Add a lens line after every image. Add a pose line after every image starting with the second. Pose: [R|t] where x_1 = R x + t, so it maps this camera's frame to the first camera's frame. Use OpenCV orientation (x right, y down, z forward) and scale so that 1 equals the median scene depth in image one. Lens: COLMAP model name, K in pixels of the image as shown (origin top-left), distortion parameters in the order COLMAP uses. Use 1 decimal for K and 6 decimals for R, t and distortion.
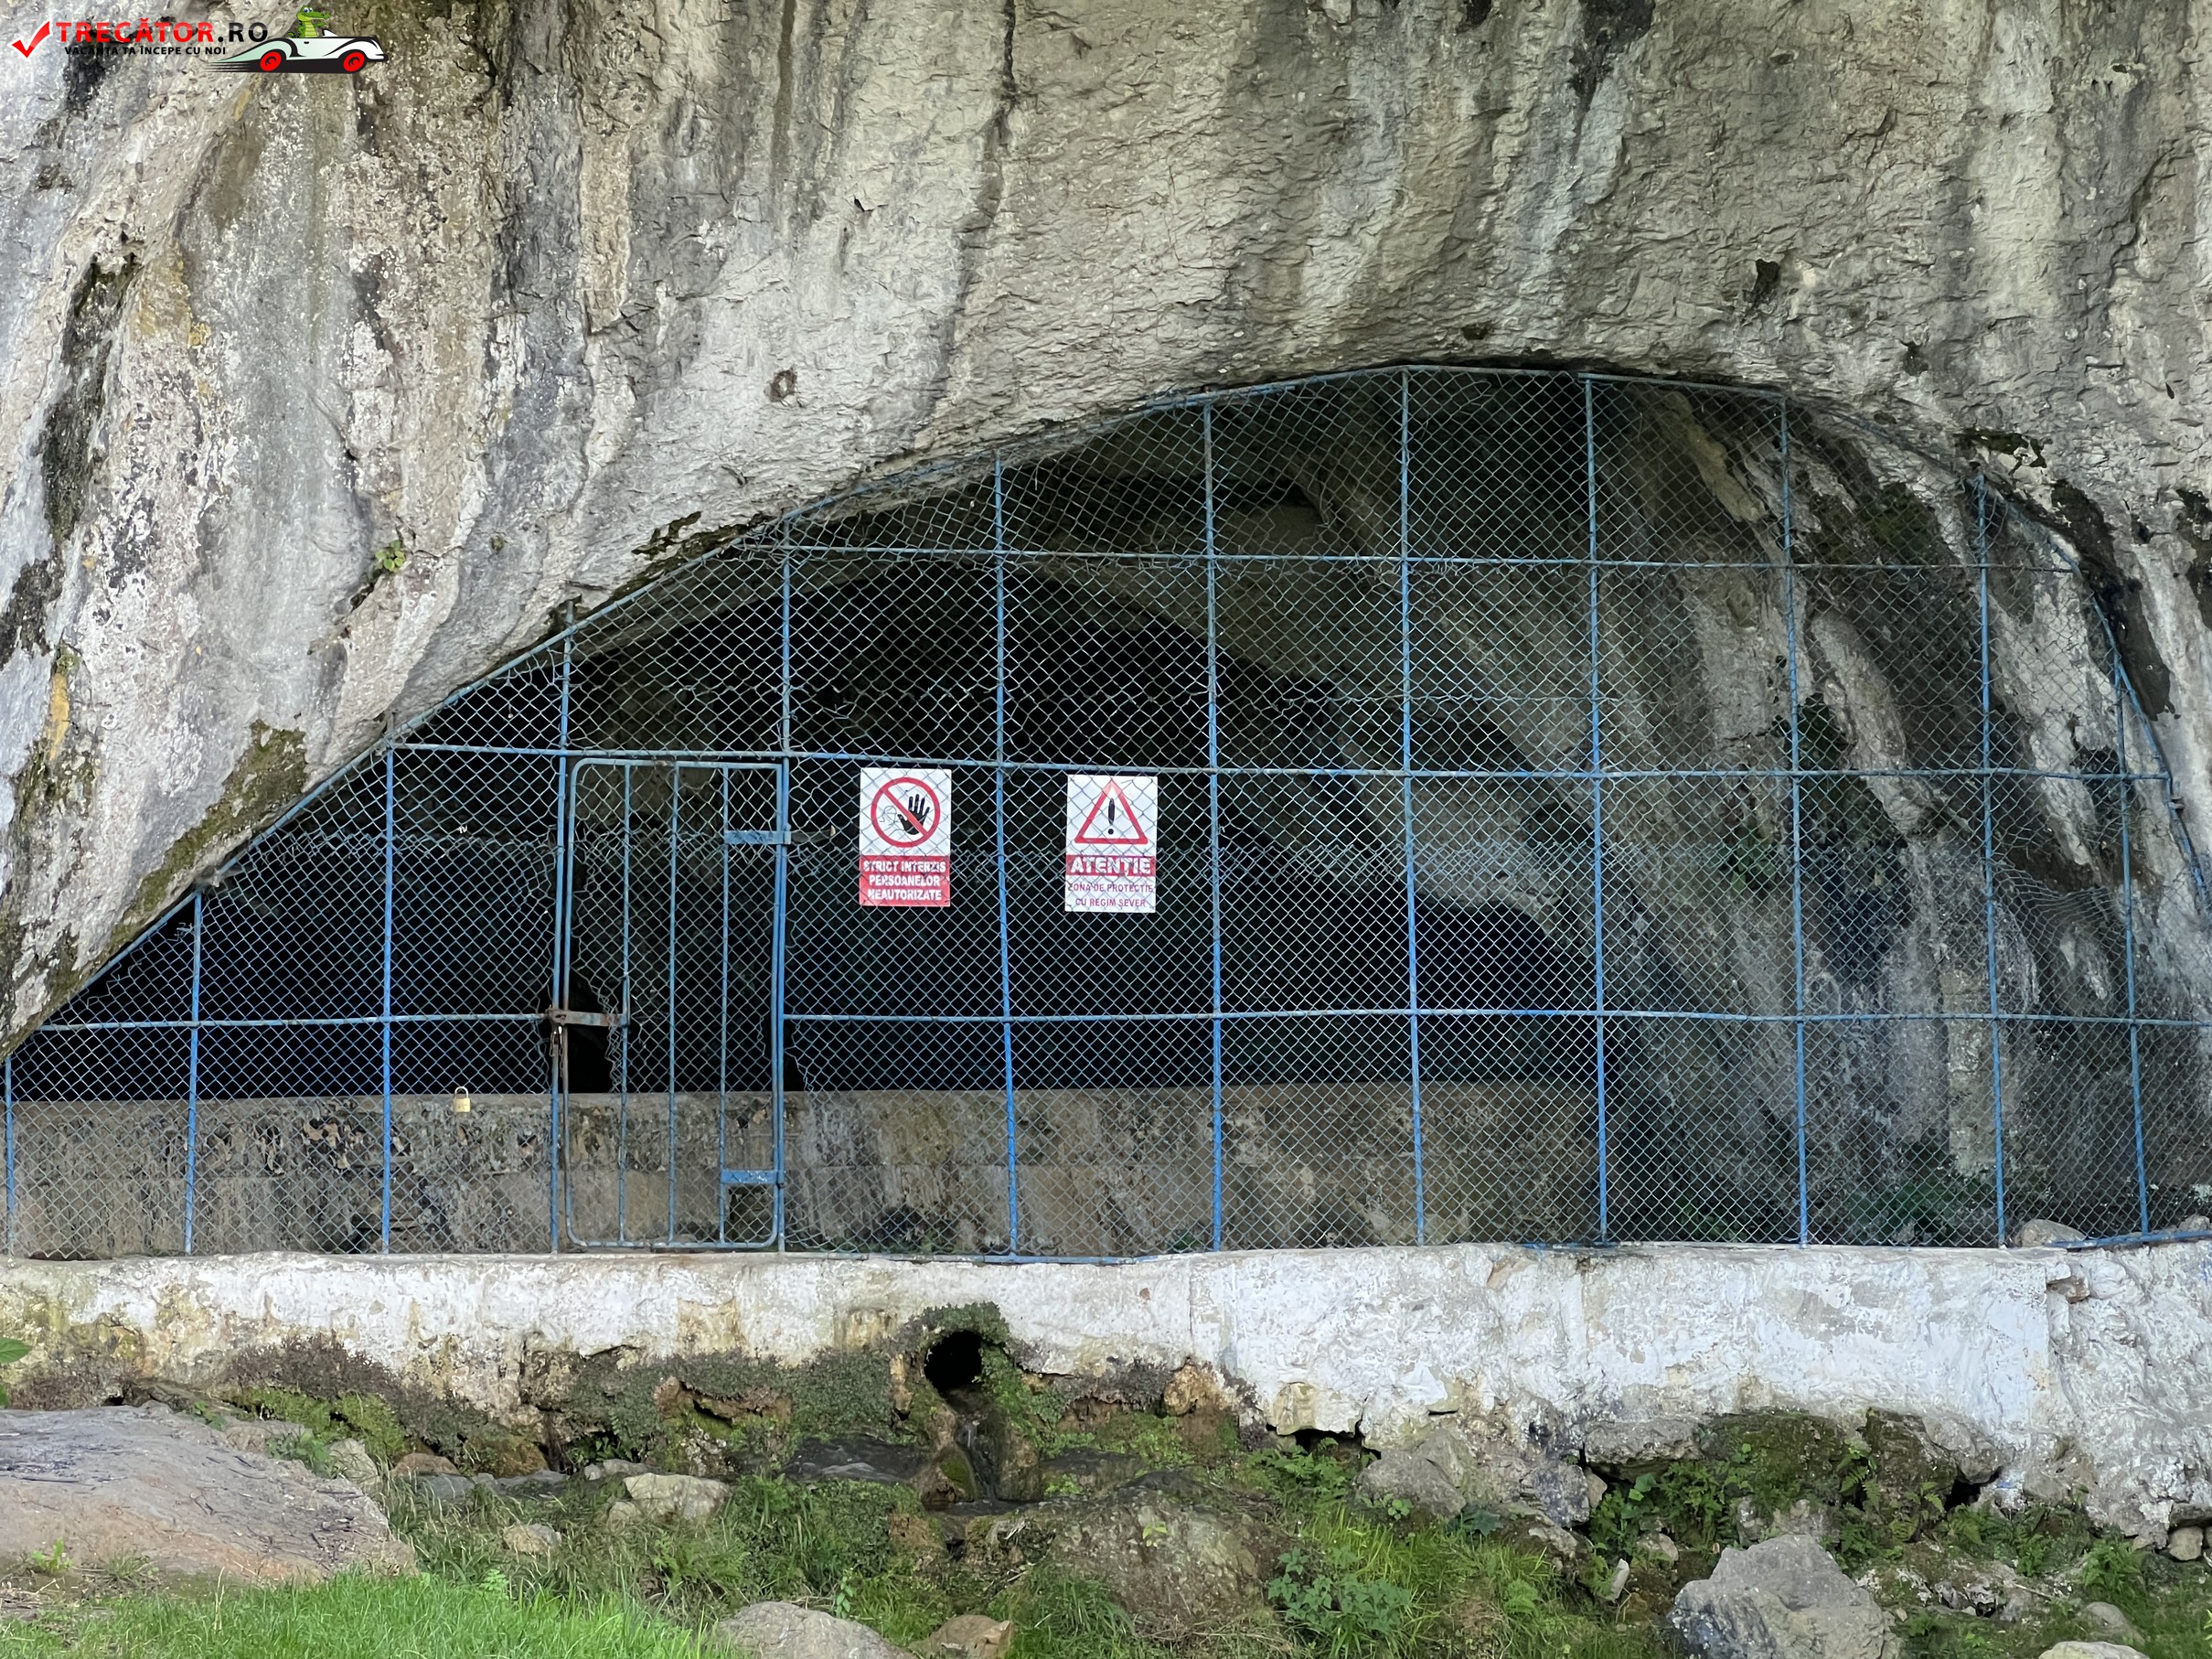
lens RADIAL K [[4954.9, 0, 1106.0], [0, 4954.9, 829.5], [0, 0, 1]] dist [-0.088140, 4.555987]
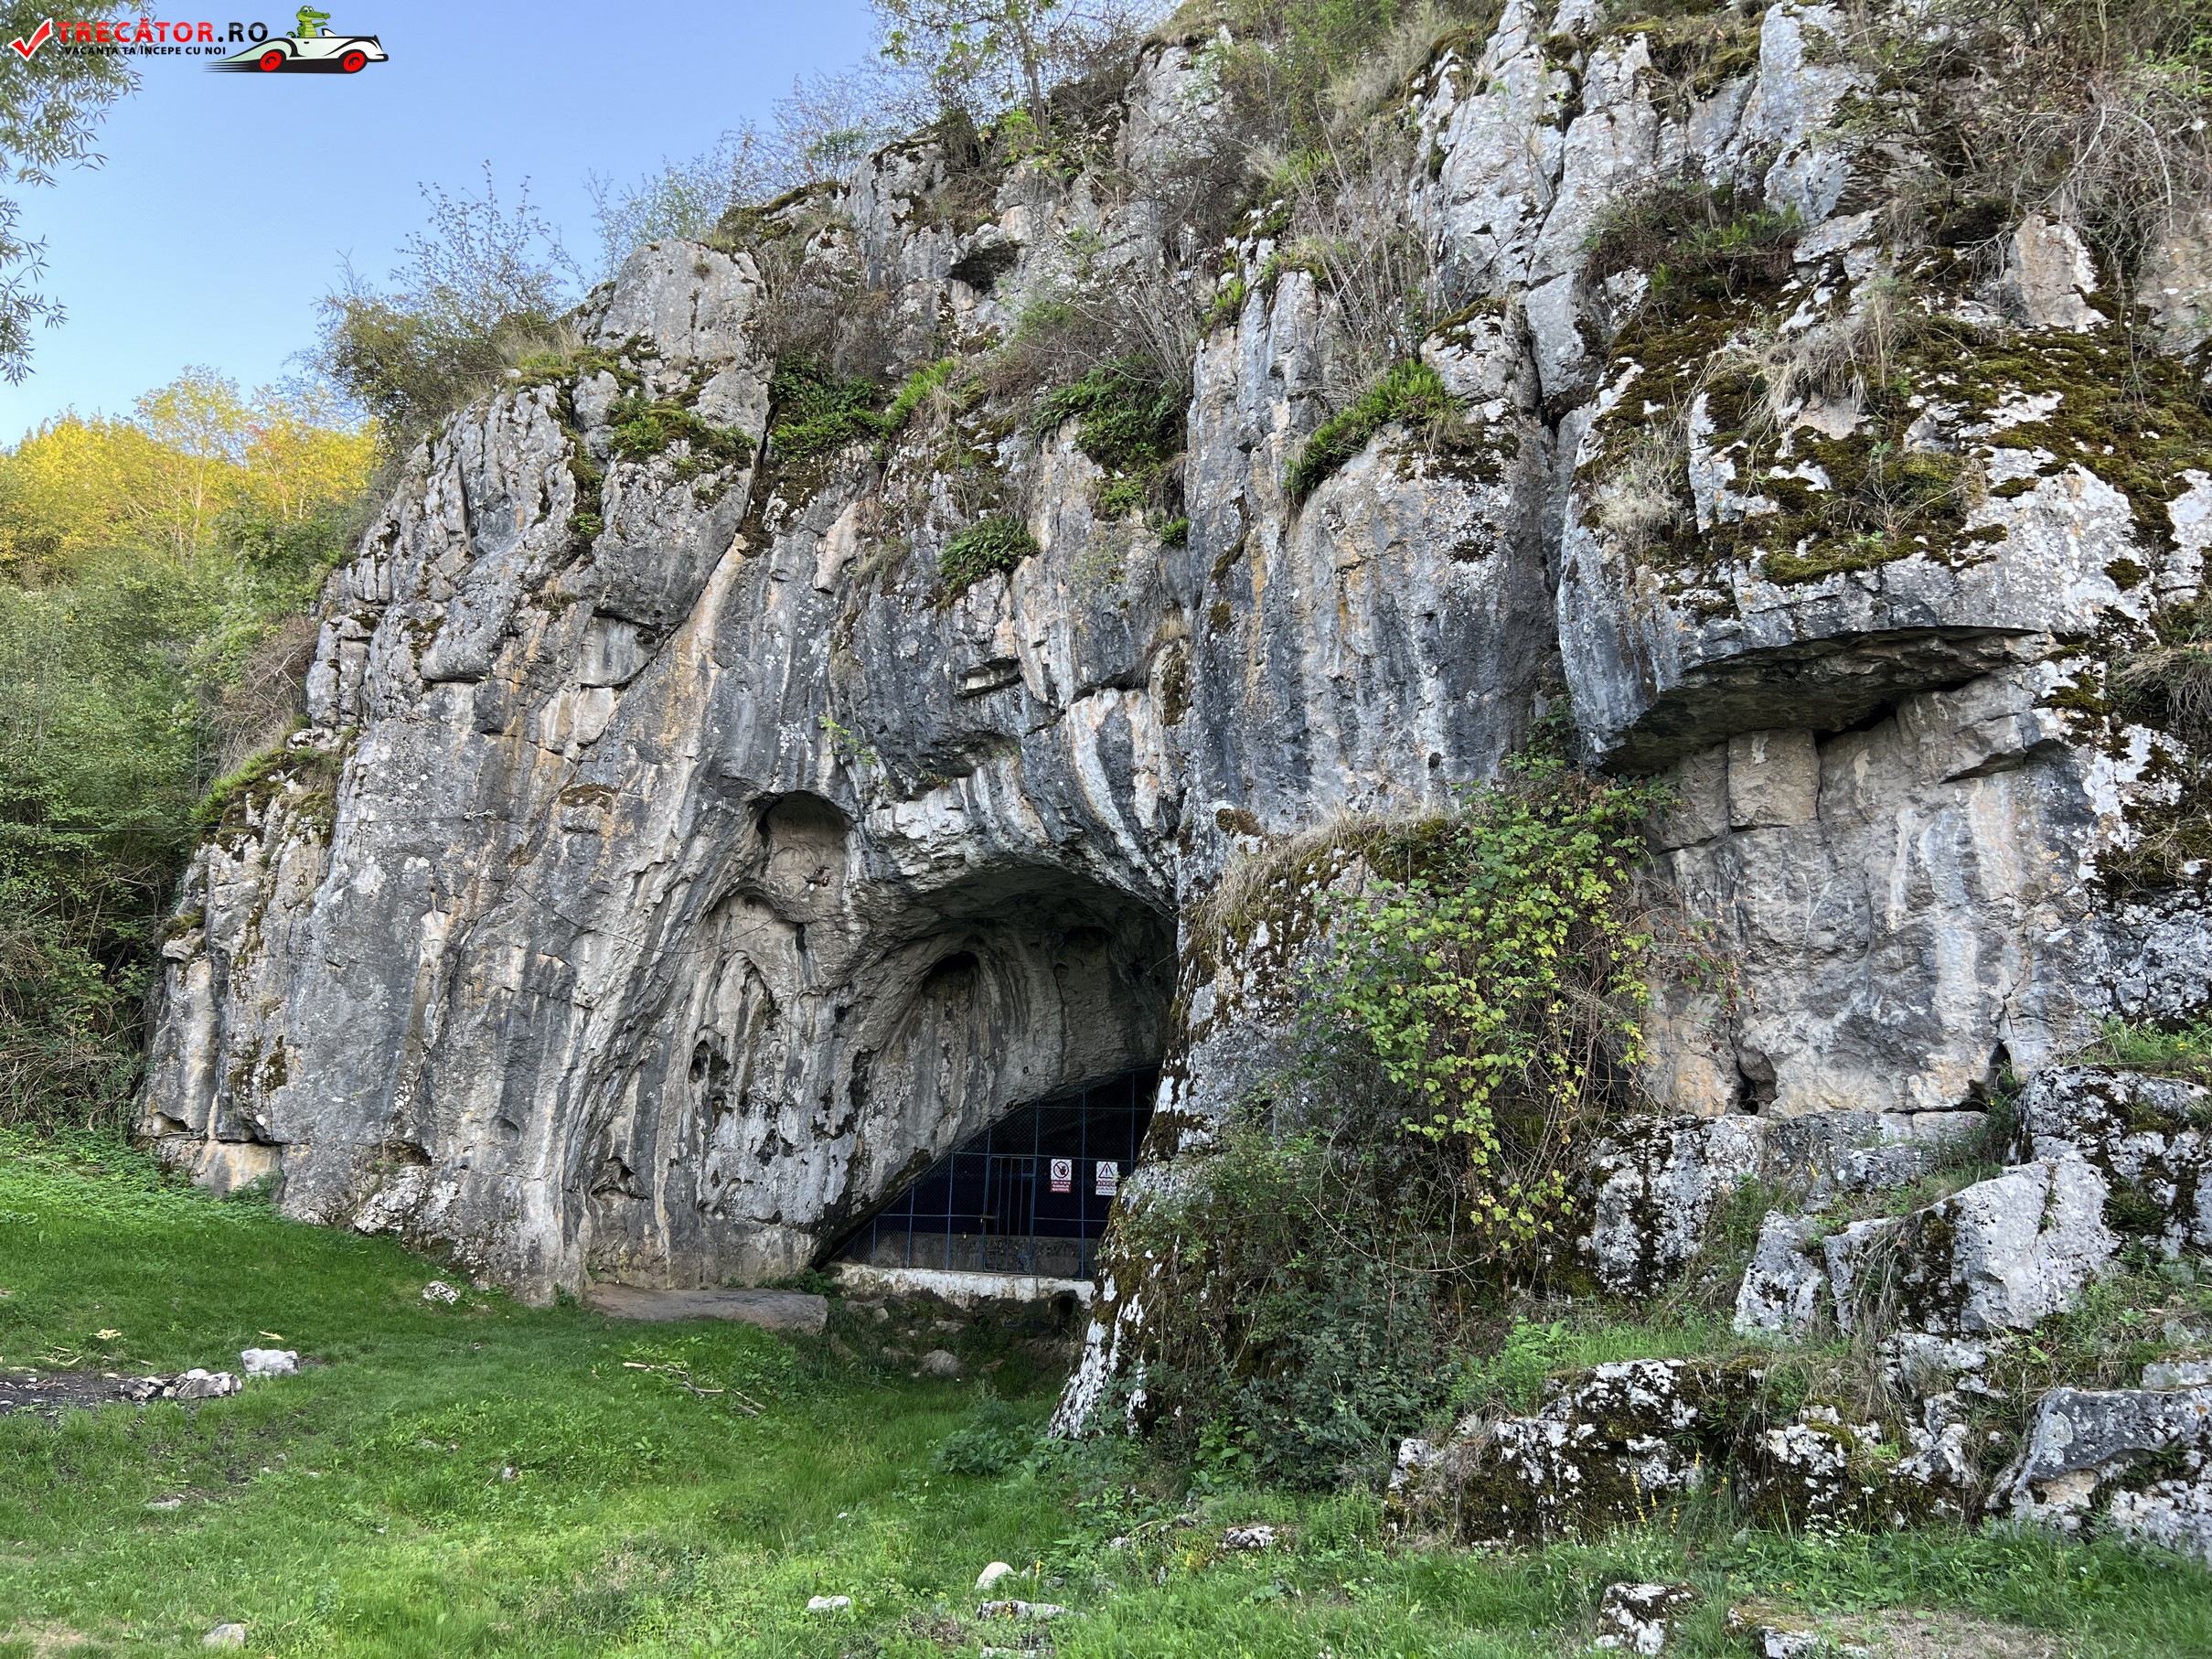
lens RADIAL K [[1663.6, 0, 1102.4], [0, 1663.6, 835.5], [0, 0, 1]] dist [0.056690, -0.067583]
pose [[0.869532, -0.078985, -0.487520, 0.727550], [-0.015818, 0.982168, -0.187337, -0.018306], [0.493623, 0.170607, 0.852777, -0.267639]]
